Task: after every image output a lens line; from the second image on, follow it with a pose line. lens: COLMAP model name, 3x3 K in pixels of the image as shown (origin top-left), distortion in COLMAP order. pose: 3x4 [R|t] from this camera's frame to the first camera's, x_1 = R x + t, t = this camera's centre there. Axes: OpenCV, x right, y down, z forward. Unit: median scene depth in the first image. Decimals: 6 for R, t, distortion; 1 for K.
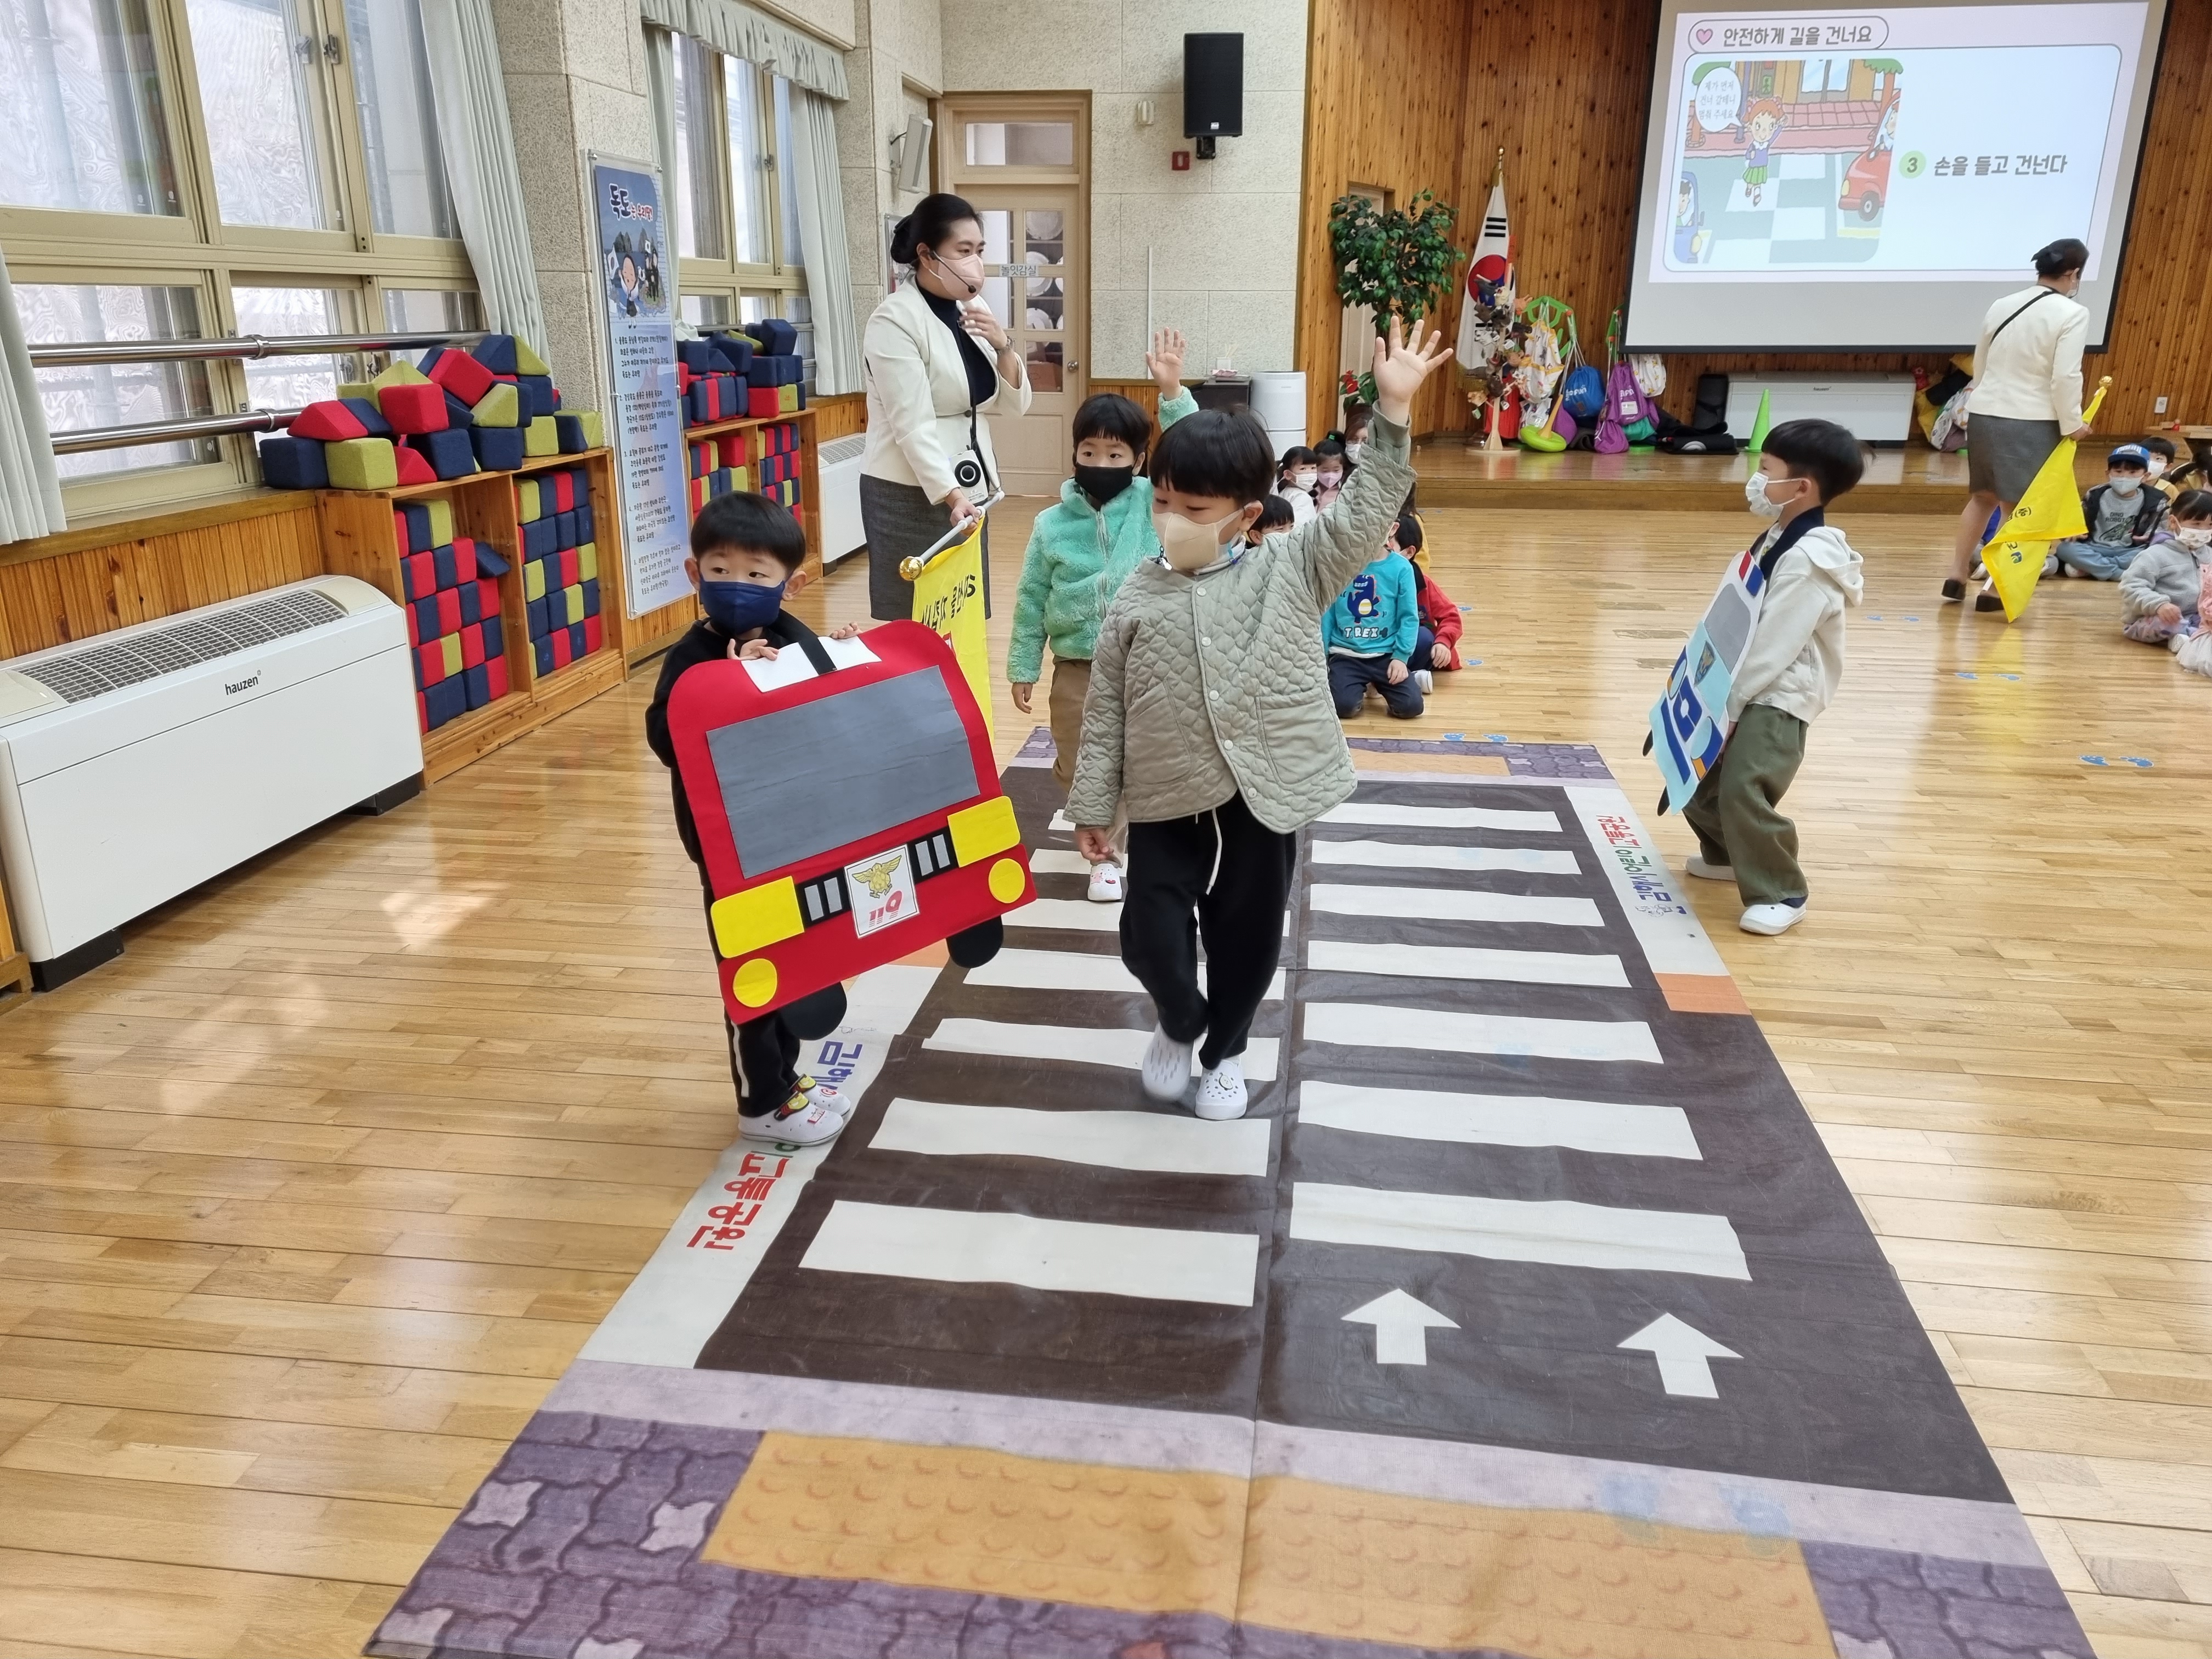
lens RADIAL K [[1643.6, 0, 1106.9], [0, 1643.6, 822.2], [0, 0, 1]] dist [0.064179, -0.043246]
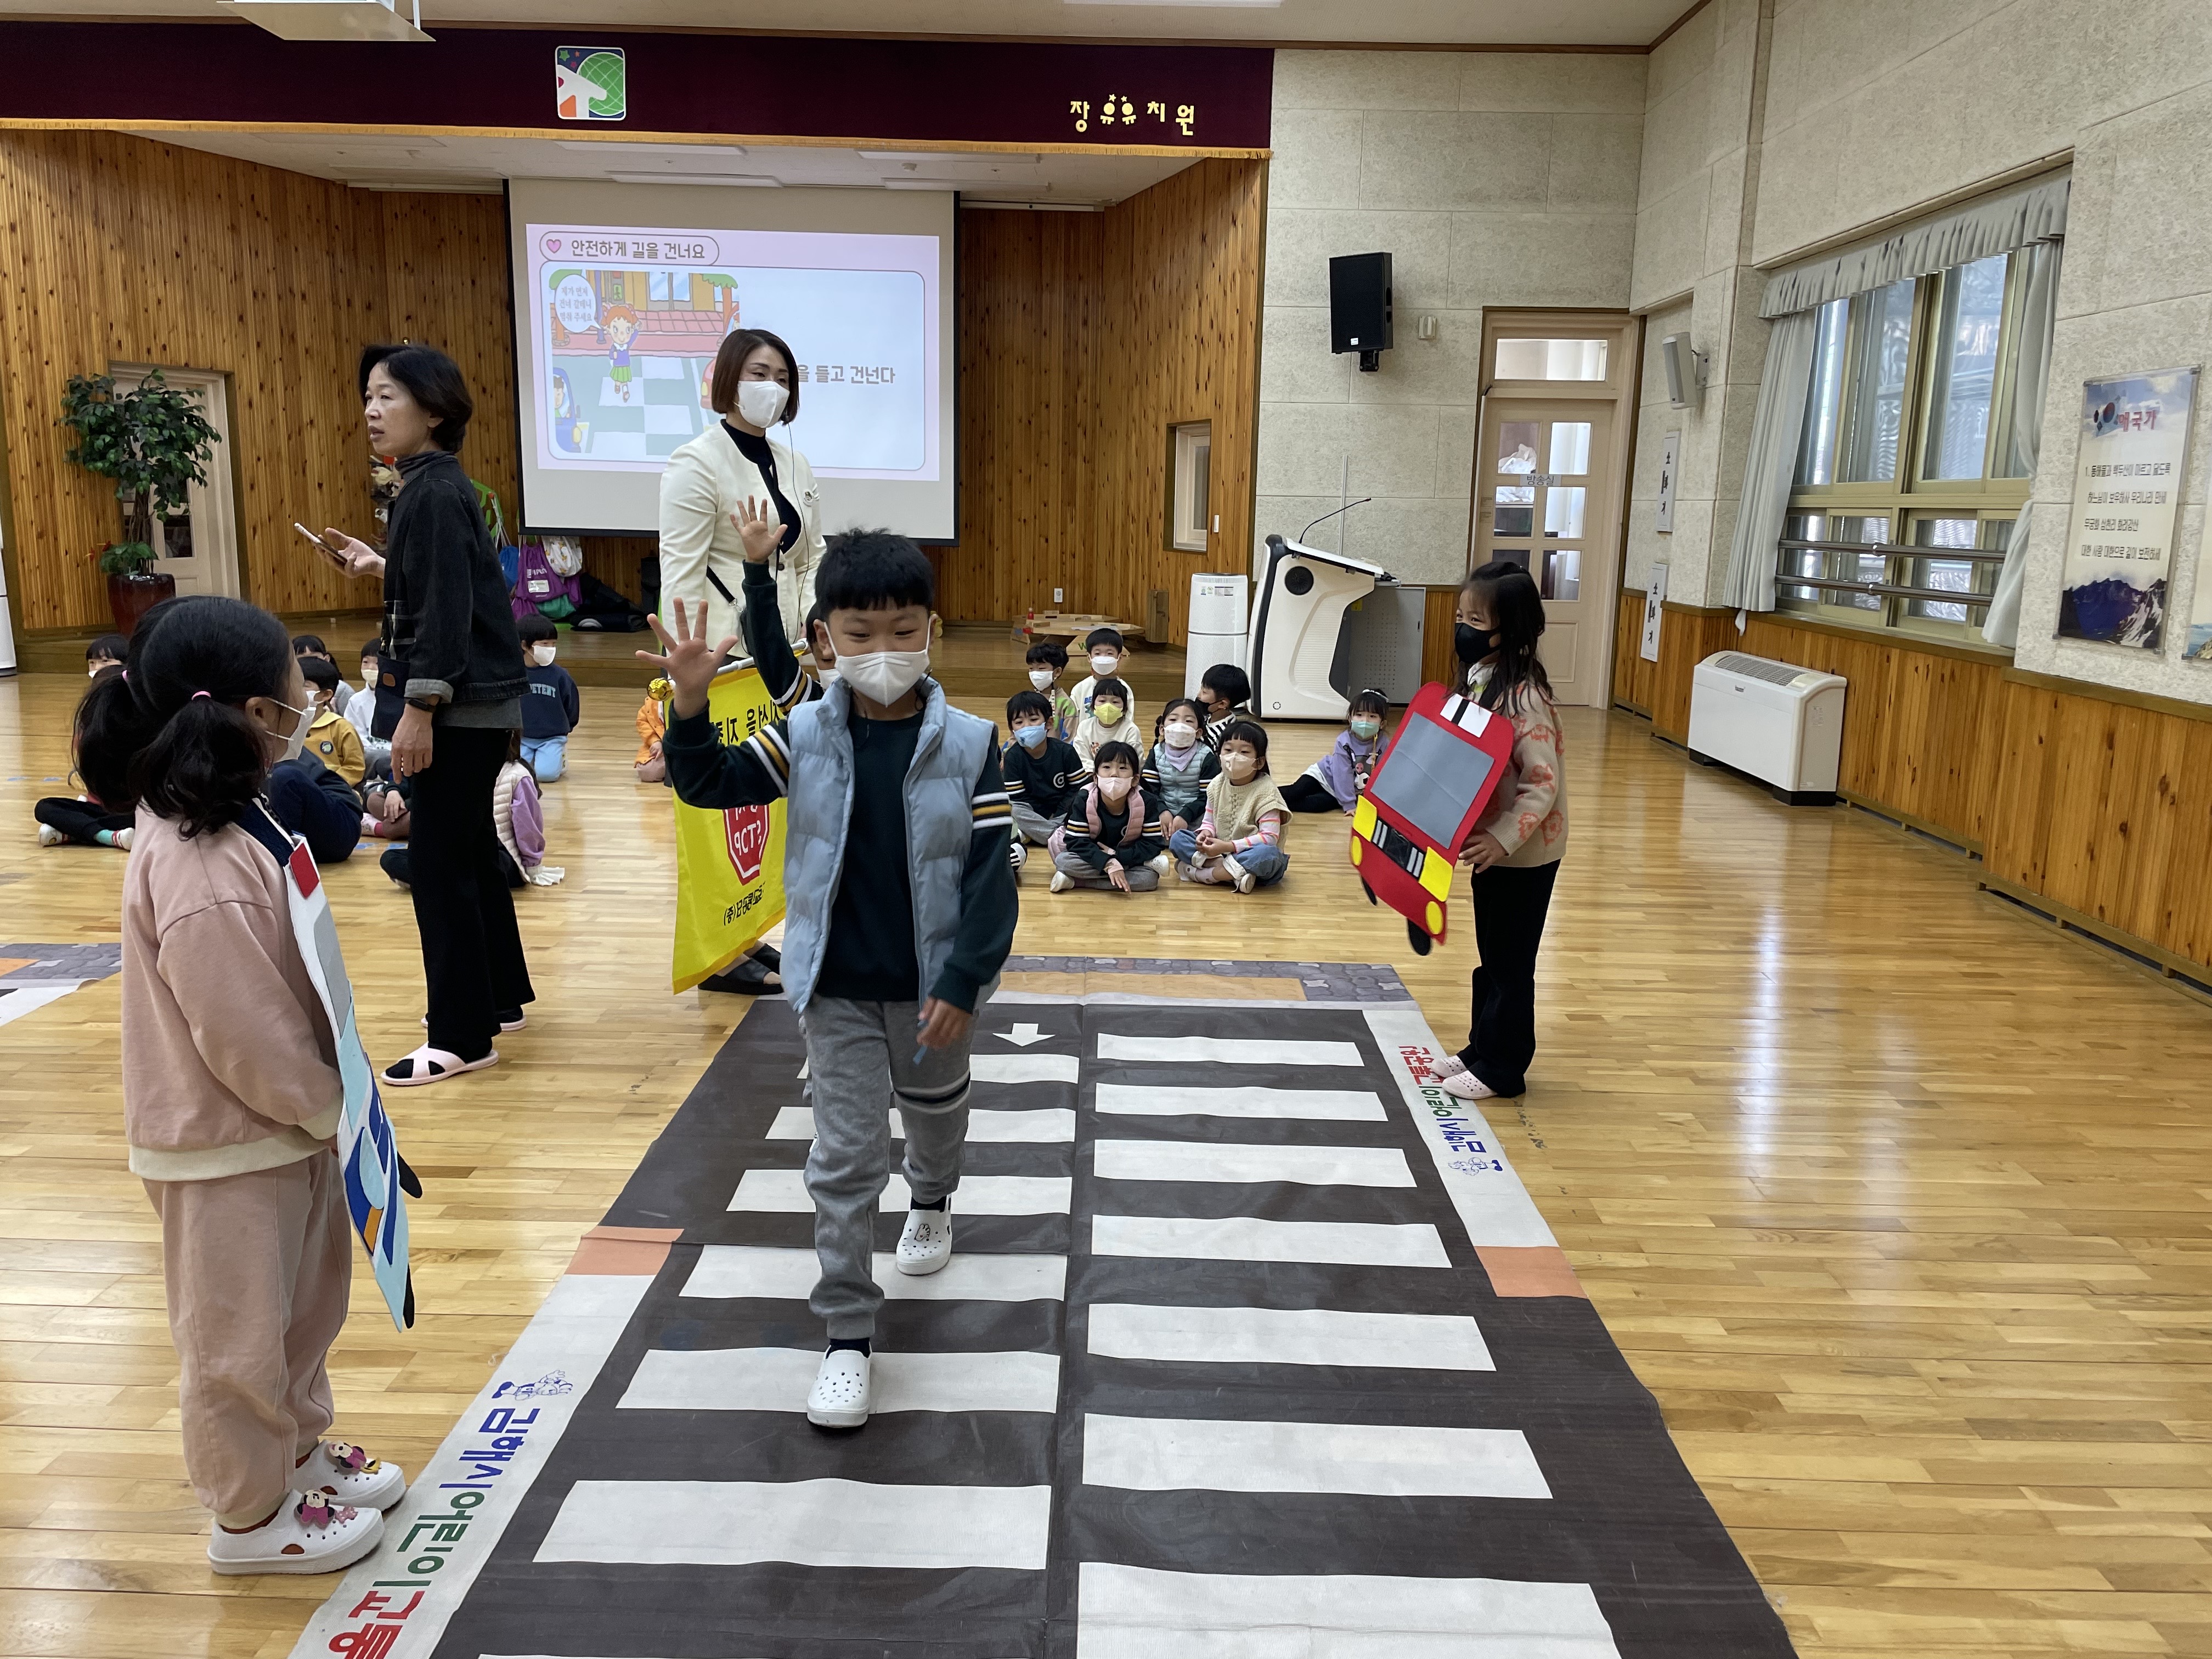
lens RADIAL K [[1657.2, 0, 1108.2], [0, 1657.2, 810.6], [0, 0, 1]] dist [0.083946, -0.100656]
pose [[0.993704, -0.004306, 0.111951, 0.566063], [0.017708, 0.992737, -0.118993, 0.018238], [-0.110626, 0.120226, 0.986564, -0.046225]]
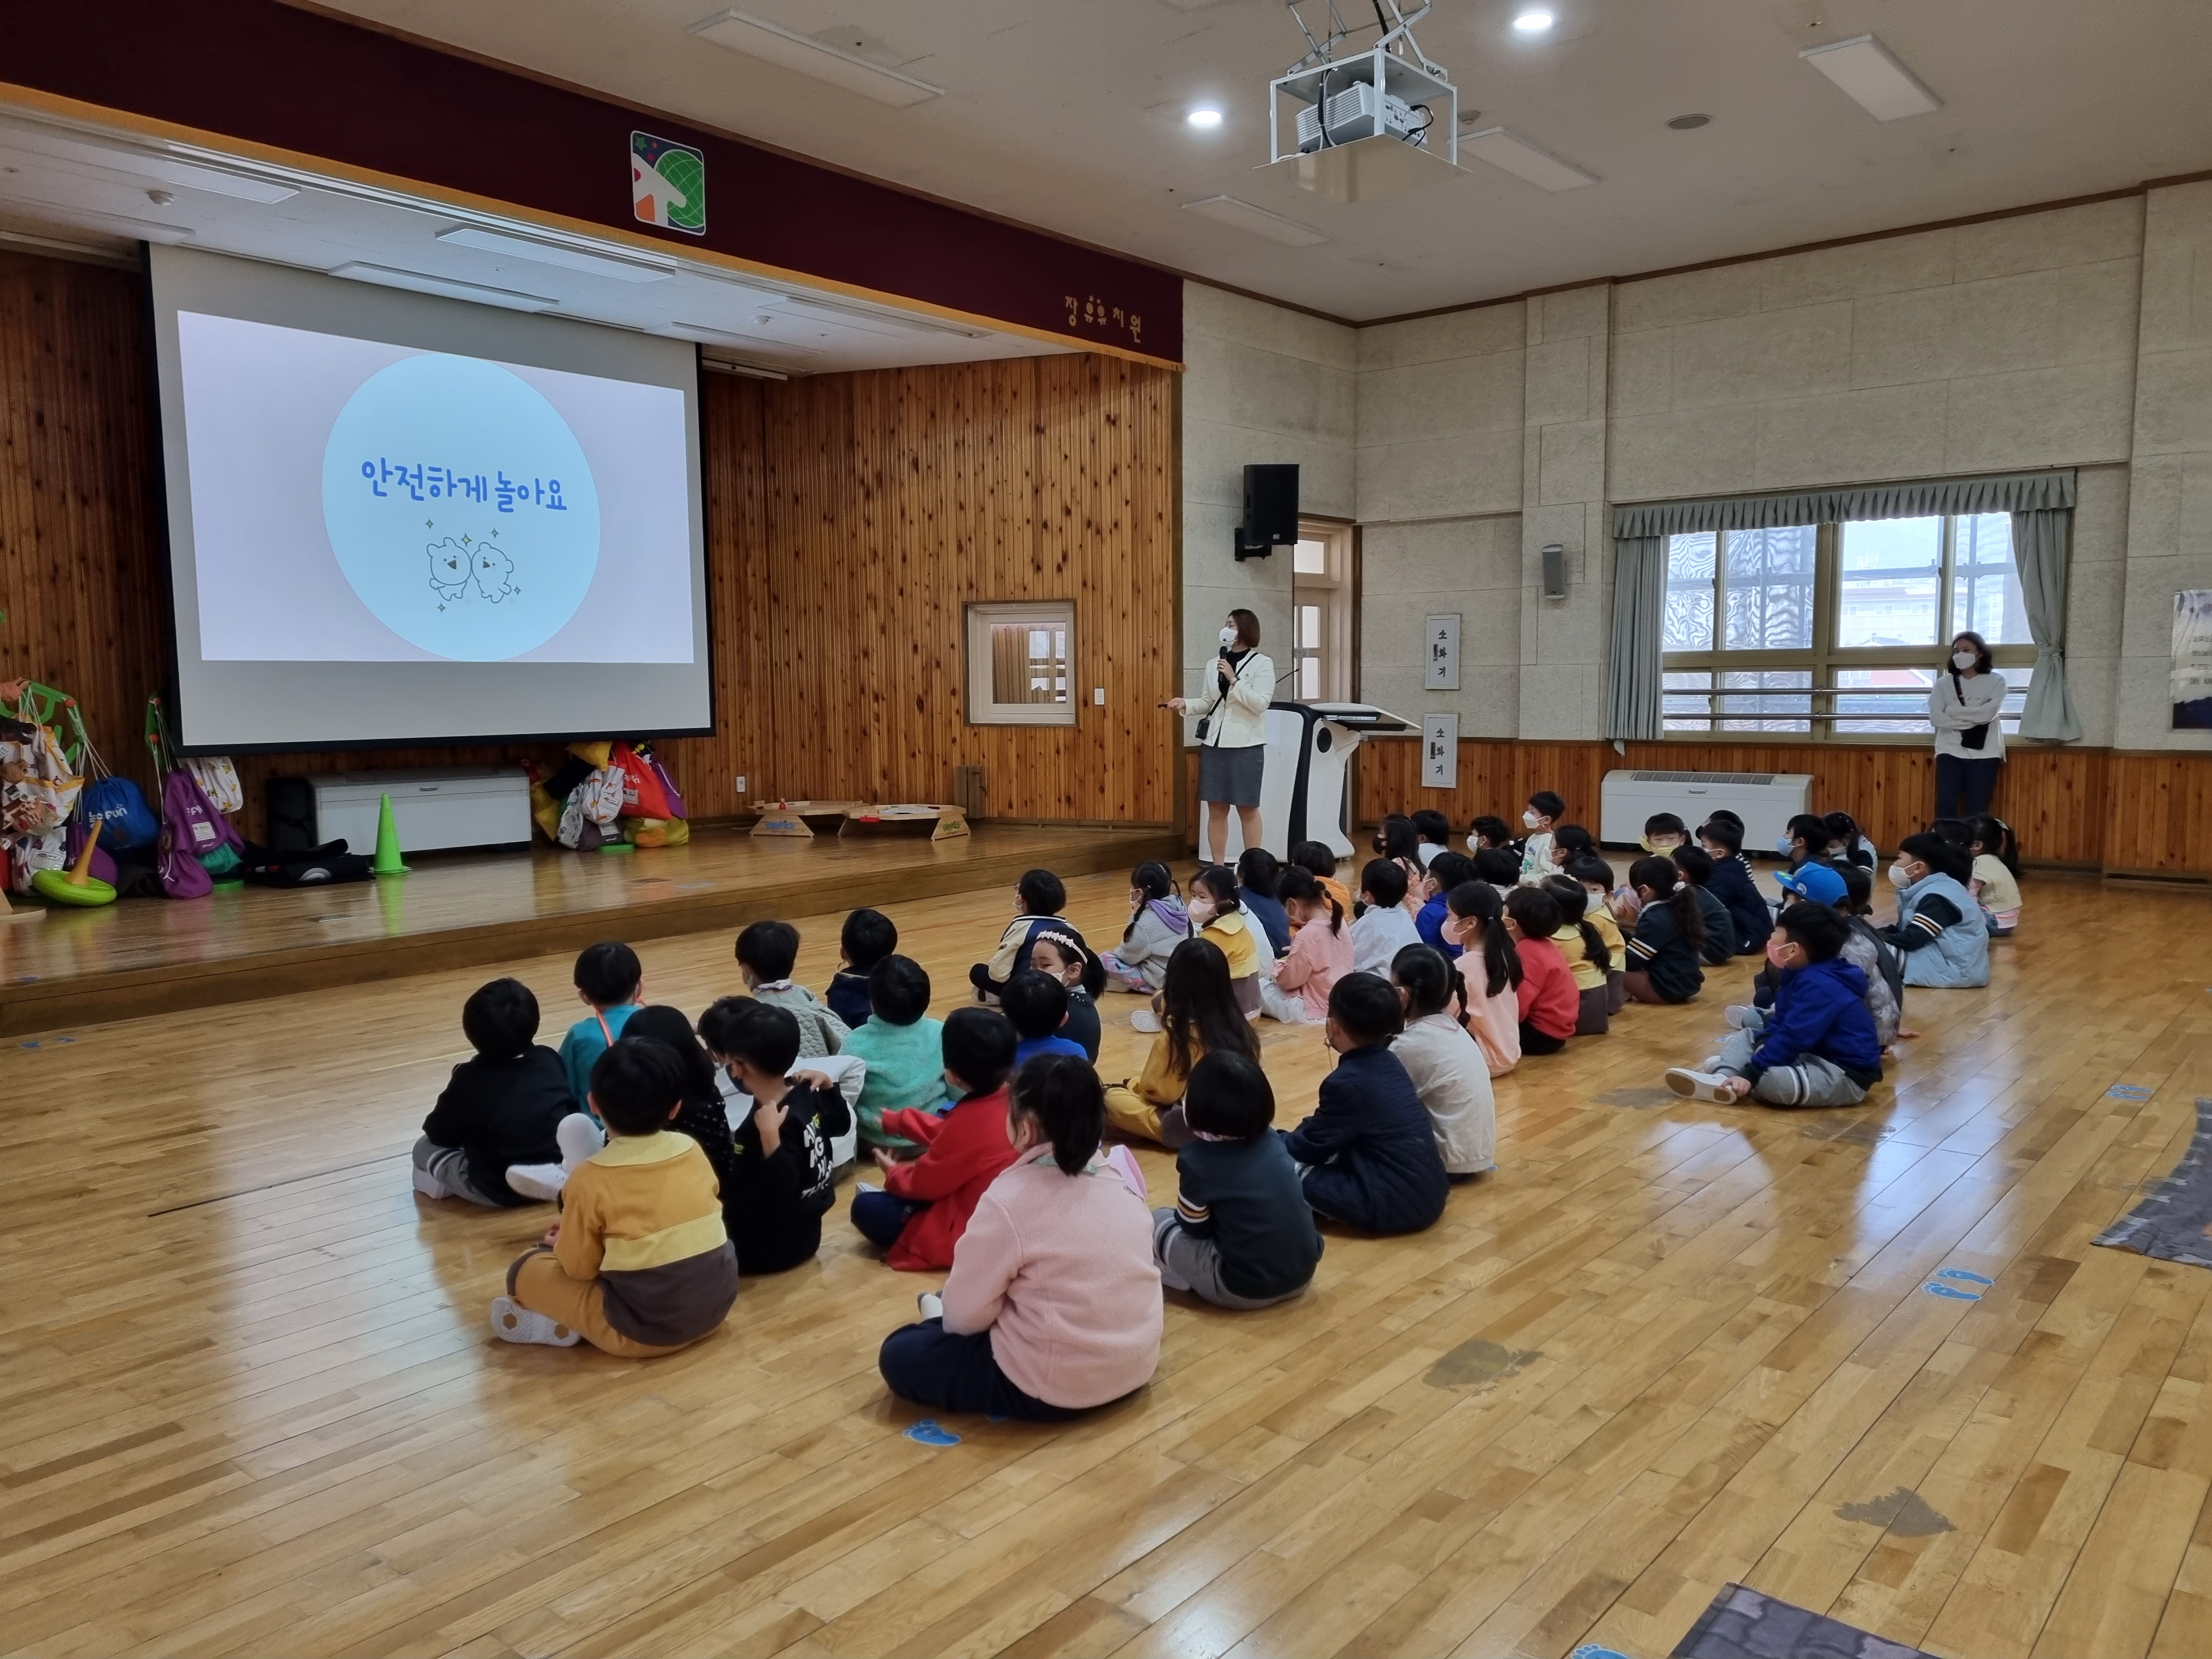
lens RADIAL K [[1643.6, 0, 1102.3], [0, 1643.6, 833.7], [0, 0, 1]] dist [0.064179, -0.043246]
pose [[0.541353, -0.090737, 0.835885, -0.068257], [0.265954, 0.961594, -0.067860, -0.104128], [-0.797625, 0.259043, 0.544694, 0.328100]]
